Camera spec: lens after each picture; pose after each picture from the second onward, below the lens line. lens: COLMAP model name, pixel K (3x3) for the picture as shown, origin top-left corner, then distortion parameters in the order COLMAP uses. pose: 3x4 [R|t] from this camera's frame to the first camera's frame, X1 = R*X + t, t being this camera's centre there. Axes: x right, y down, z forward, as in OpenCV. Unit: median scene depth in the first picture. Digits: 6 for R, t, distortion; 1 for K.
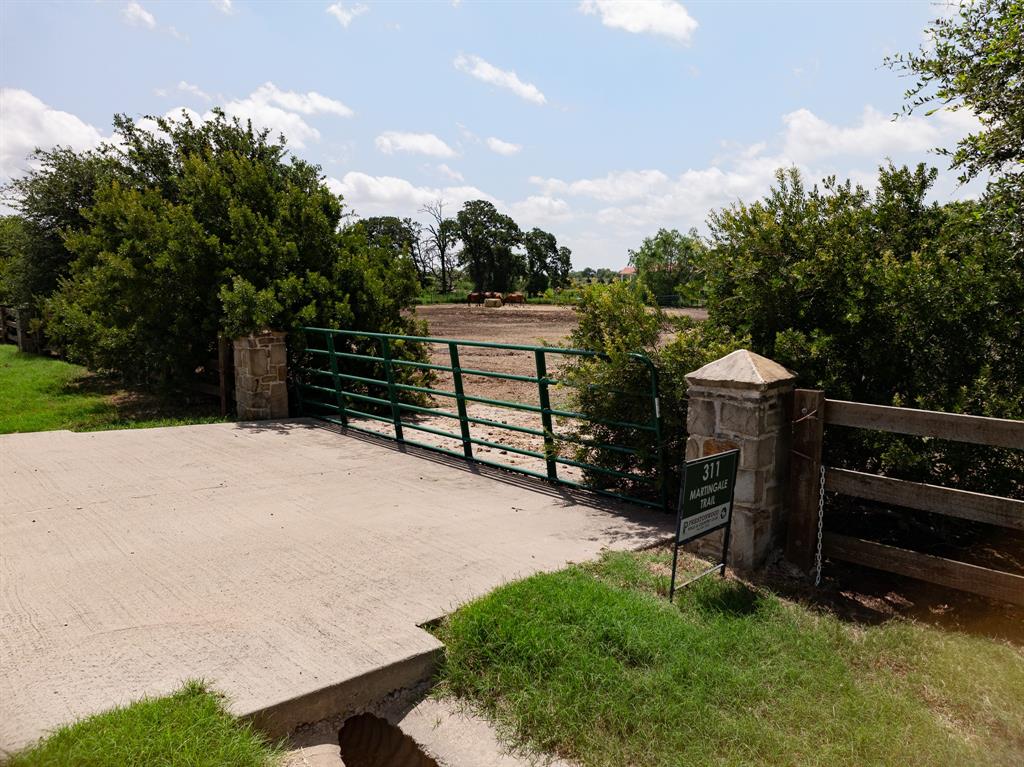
lens RADIAL K [[722.7, 0, 517.8], [0, 722.7, 376.4], [0, 0, 1]] dist [-0.038903, 0.003237]
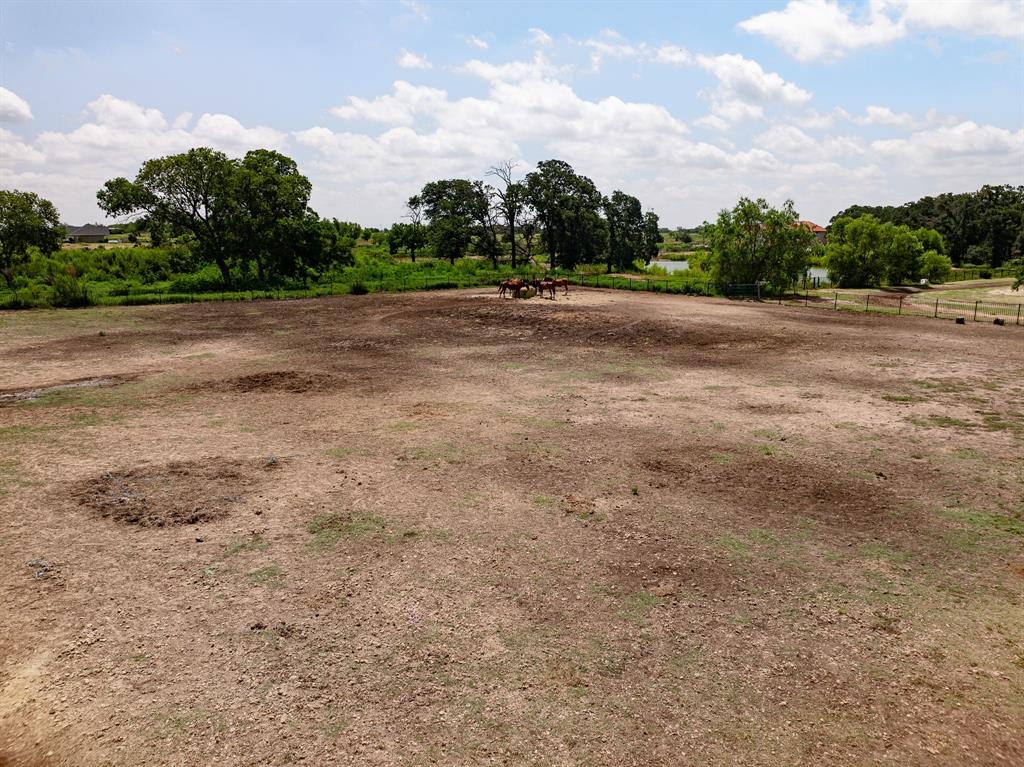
lens RADIAL K [[722.7, 0, 517.8], [0, 722.7, 376.4], [0, 0, 1]] dist [-0.038903, 0.003237]
pose [[0.984360, 0.031027, -0.173415, 0.066858], [-0.020055, 0.997705, 0.064670, -0.037301], [0.175023, -0.060181, 0.982723, 0.113247]]
